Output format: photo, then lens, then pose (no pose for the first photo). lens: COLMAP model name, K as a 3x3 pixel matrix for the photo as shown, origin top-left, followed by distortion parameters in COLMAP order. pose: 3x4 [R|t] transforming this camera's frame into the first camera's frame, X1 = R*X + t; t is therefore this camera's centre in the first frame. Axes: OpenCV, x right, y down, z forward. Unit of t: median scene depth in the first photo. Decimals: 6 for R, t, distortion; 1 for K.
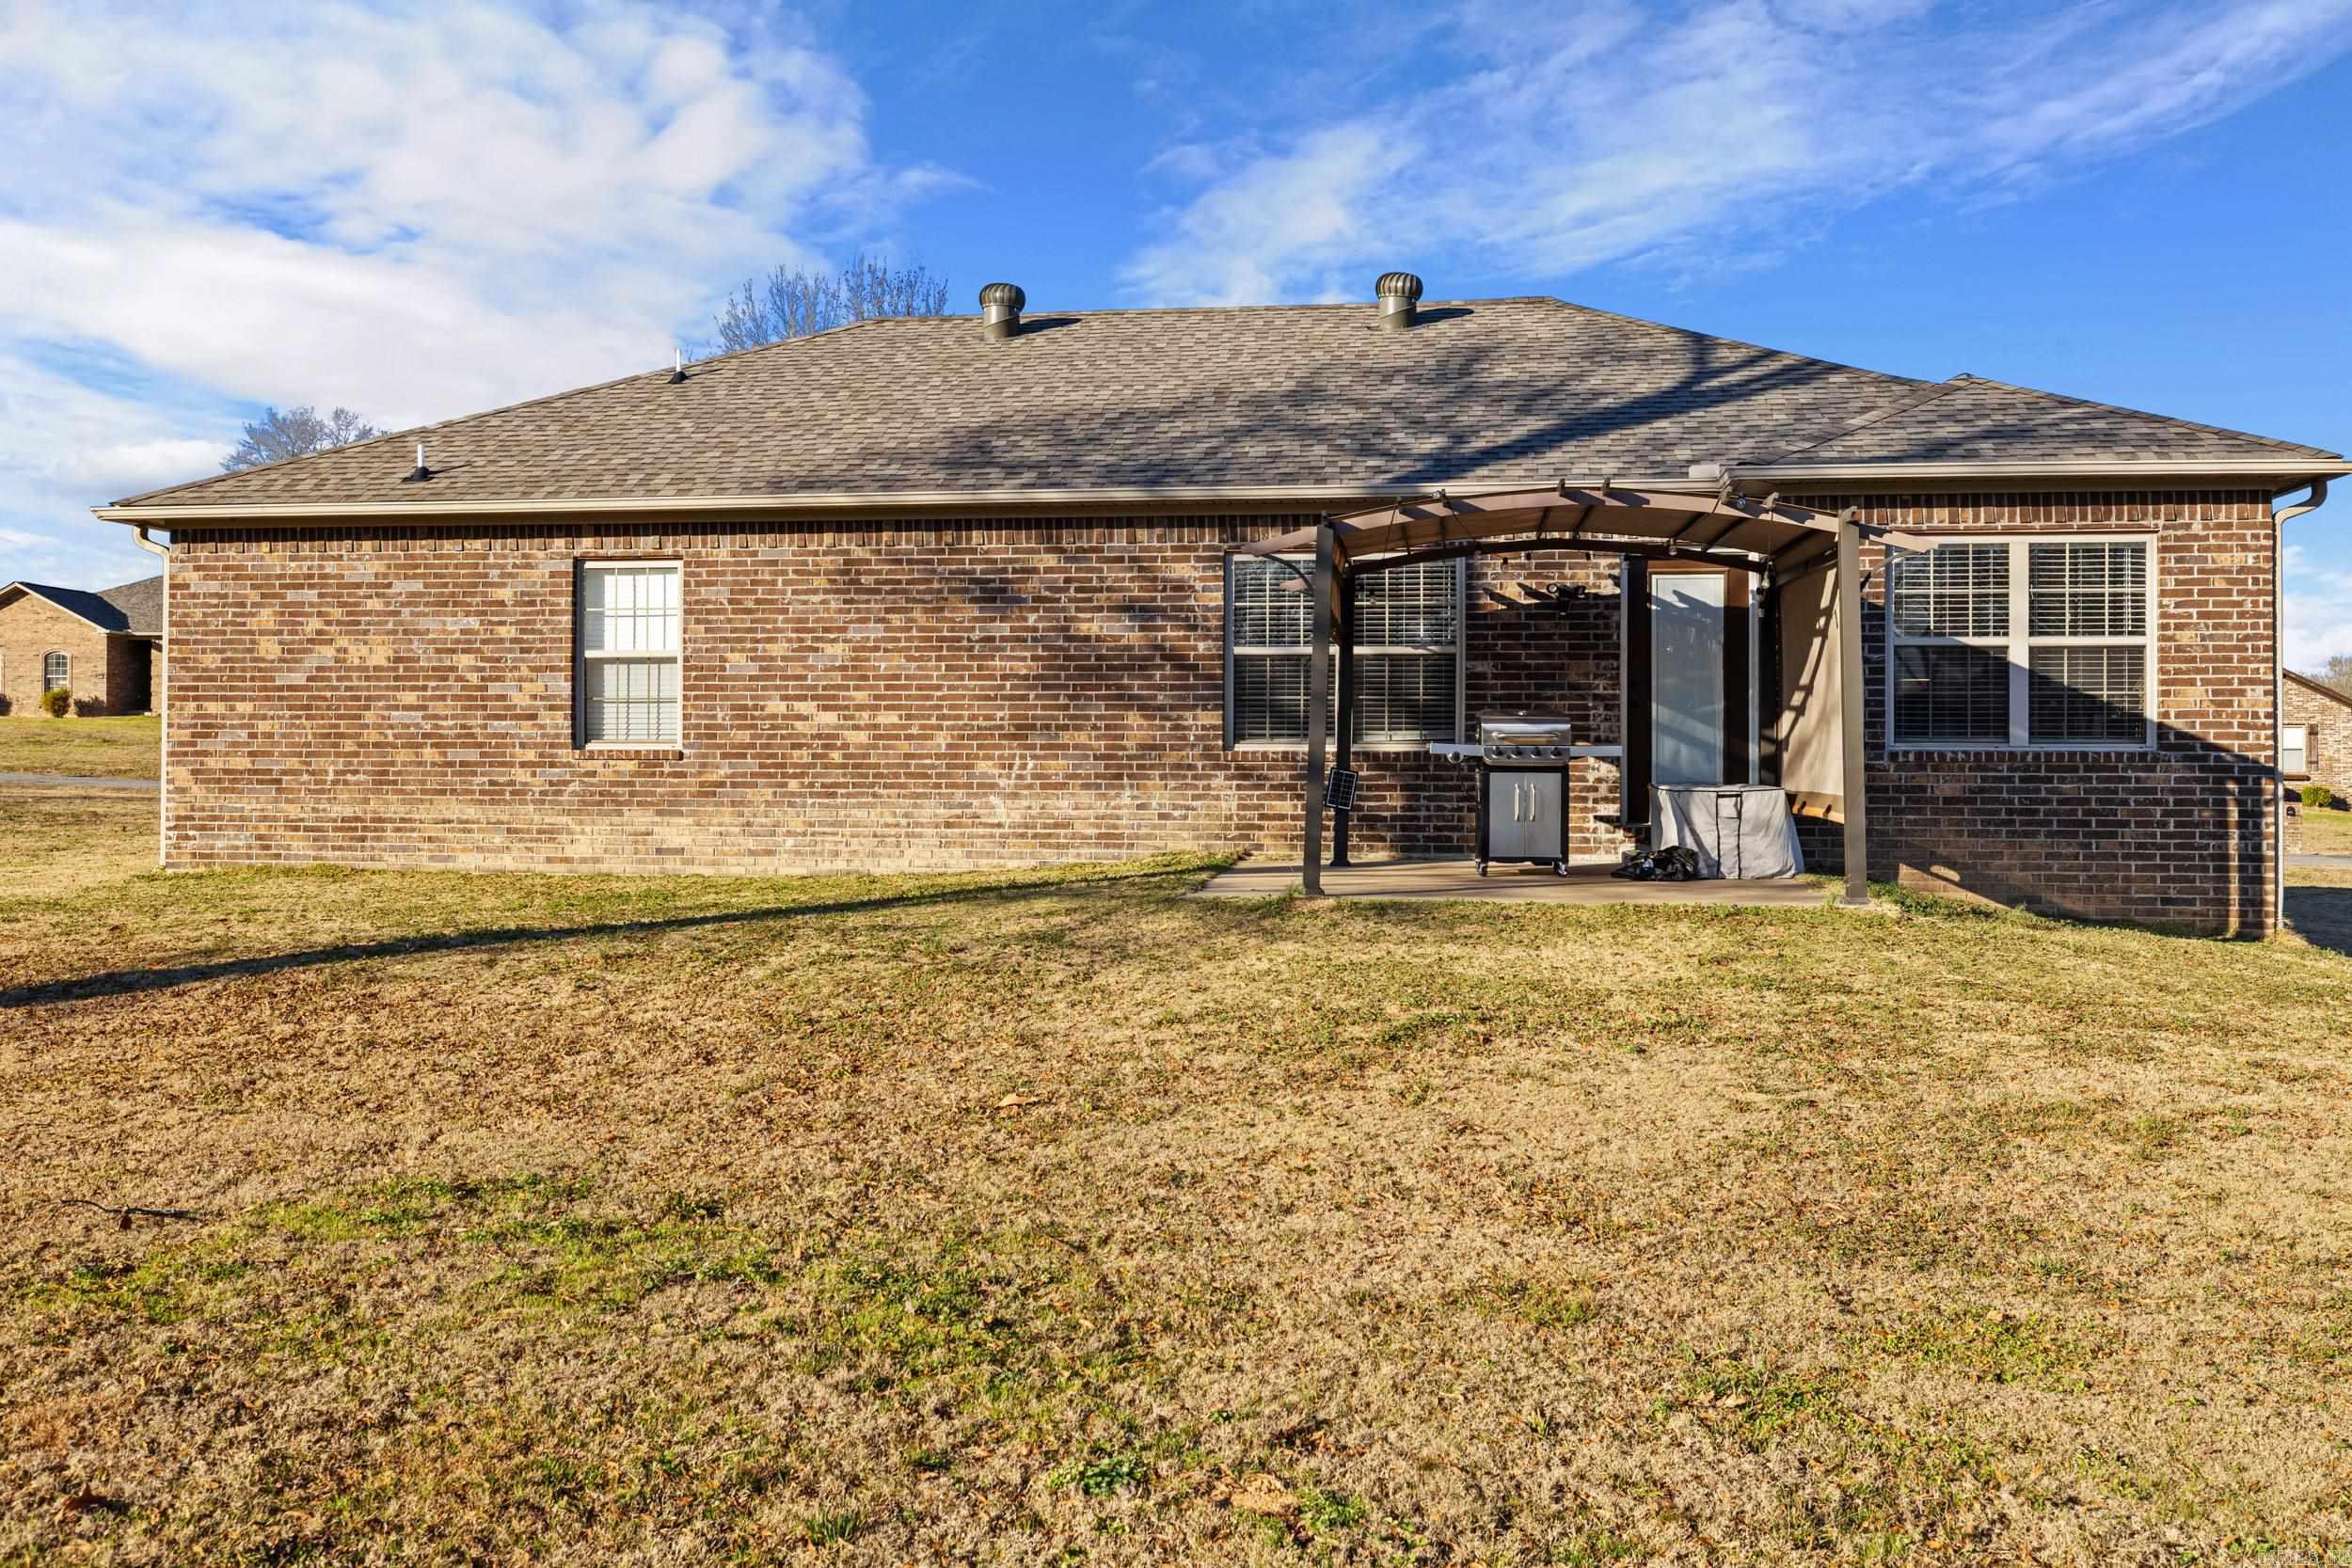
lens RADIAL K [[2040.6, 0, 1176.0], [0, 2040.6, 784.0], [0, 0, 1]] dist [0.004198, 0.008943]
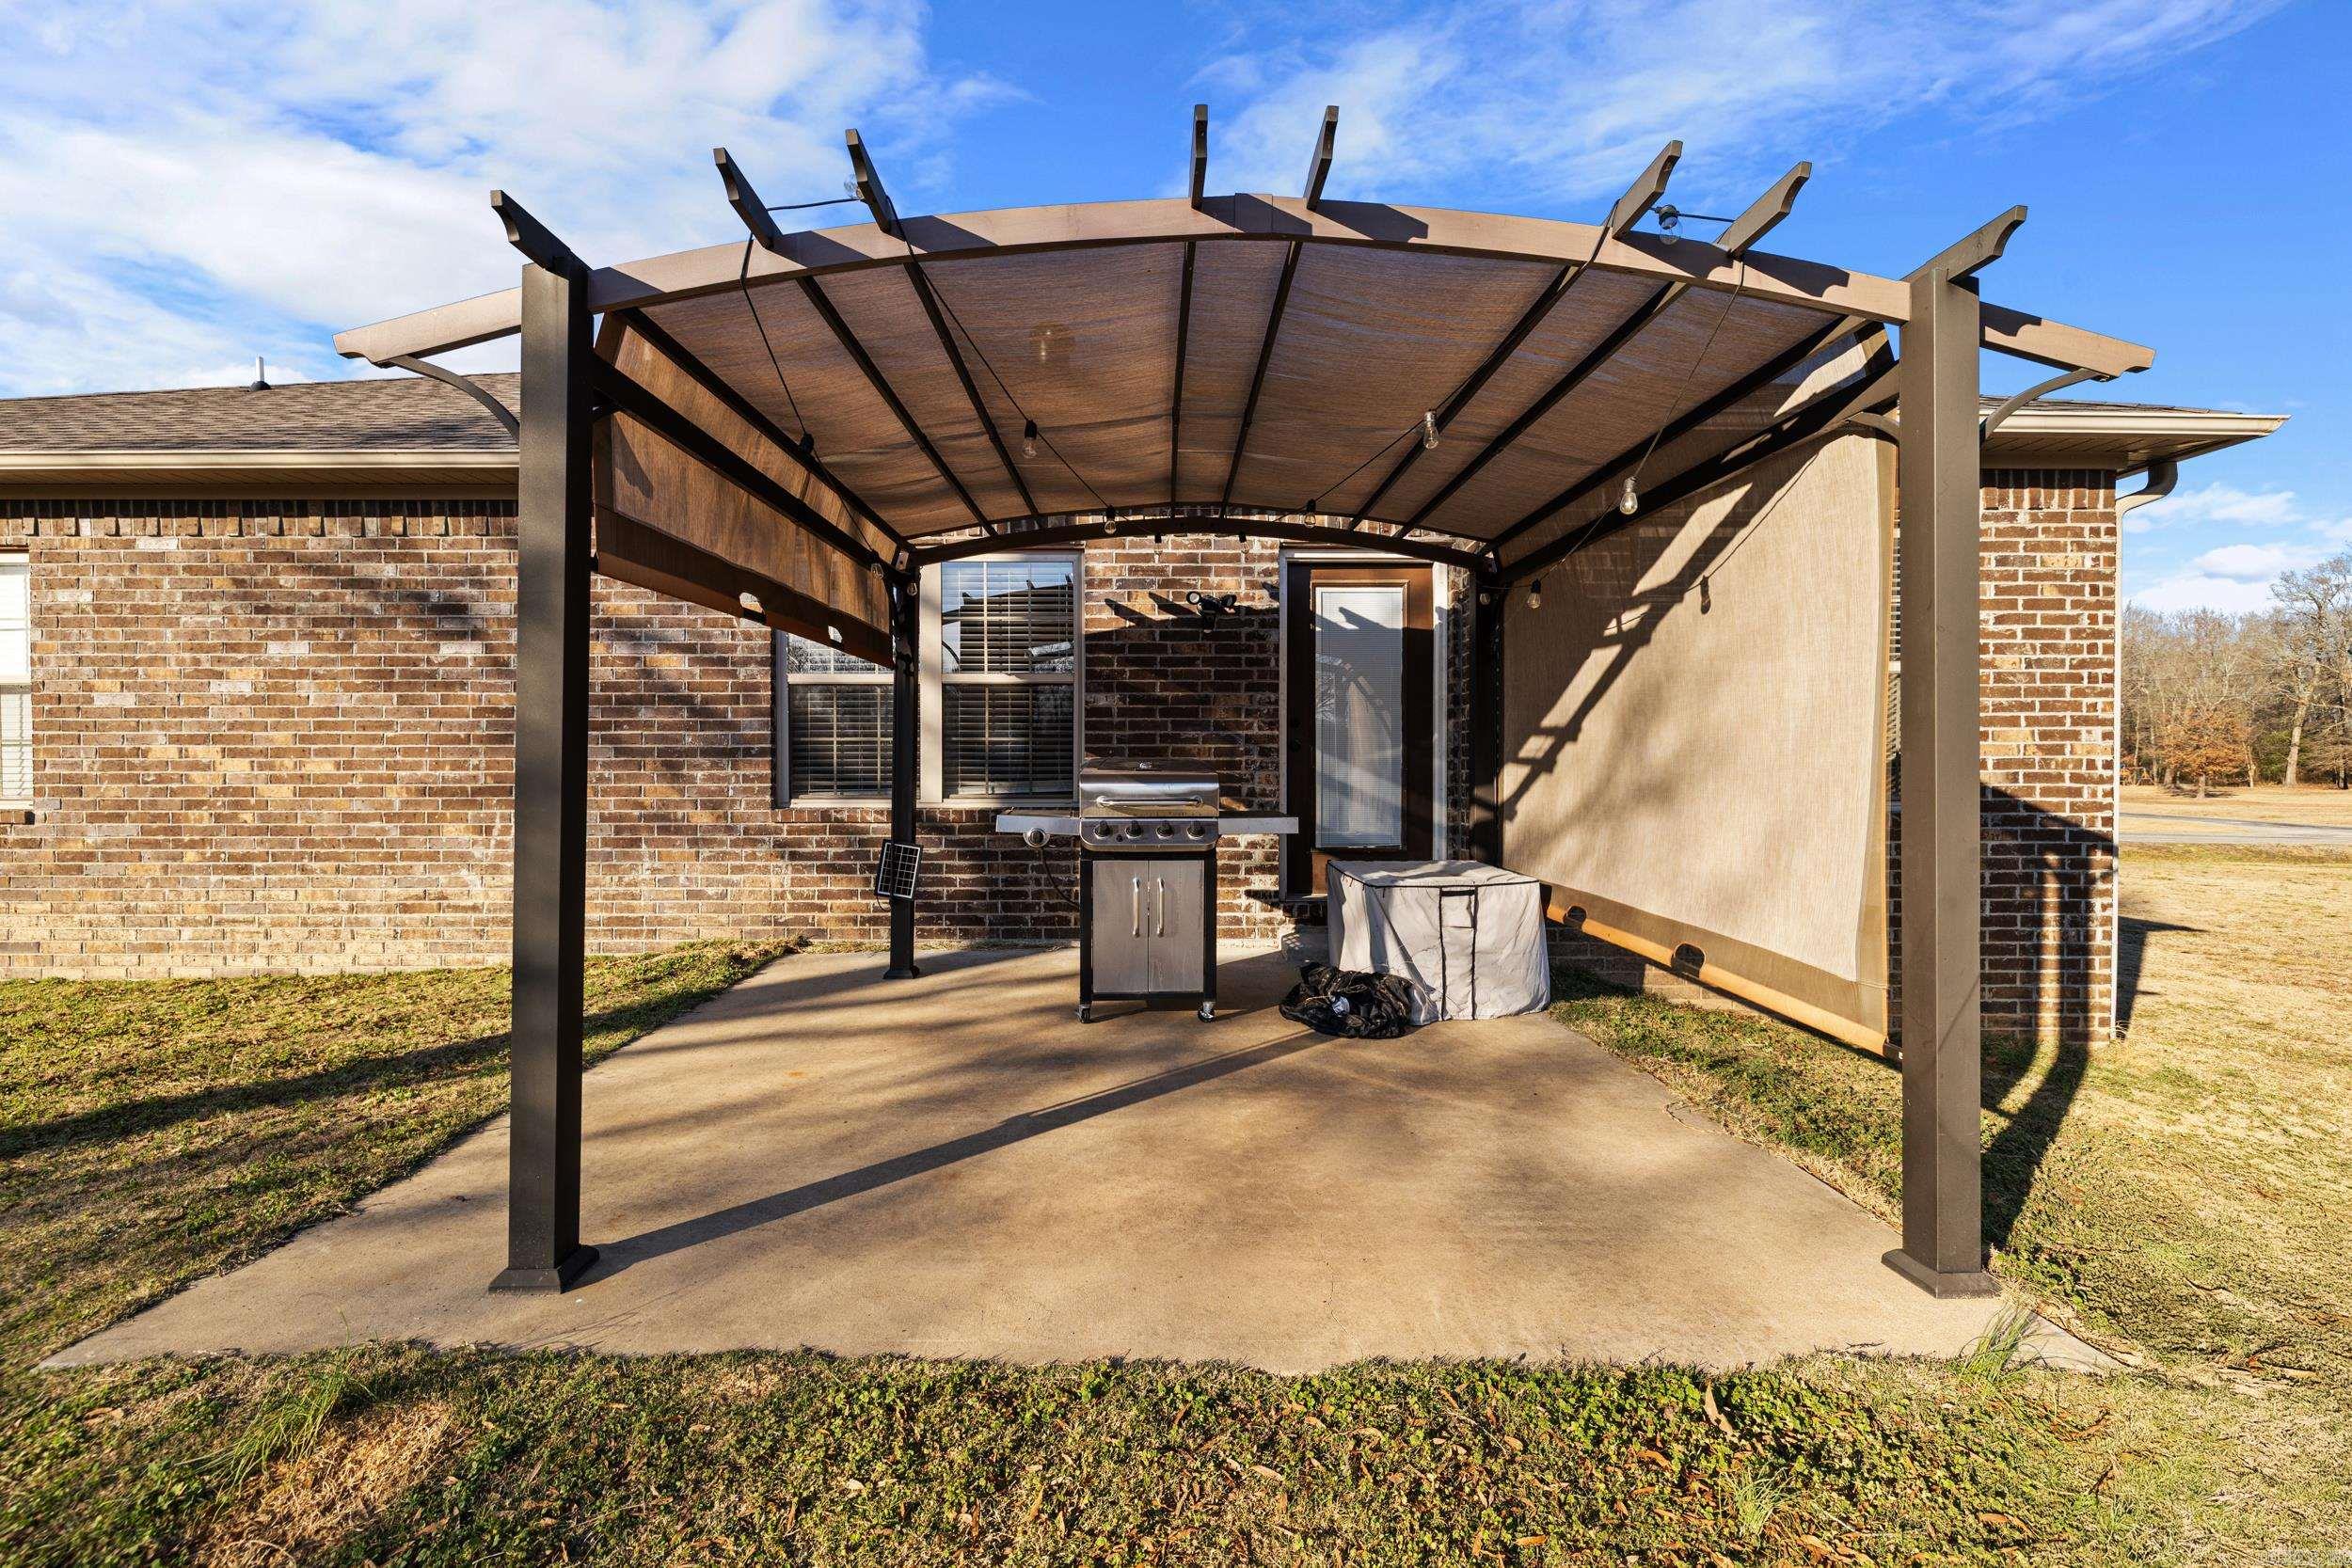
lens RADIAL K [[971.3, 0, 1164.7], [0, 971.3, 789.0], [0, 0, 1]] dist [-0.000149, -0.000059]
pose [[0.990421, -0.007415, 0.137880, 0.119389], [0.005020, 0.999831, 0.017710, -0.029589], [-0.137988, -0.016848, 0.990291, 0.619807]]
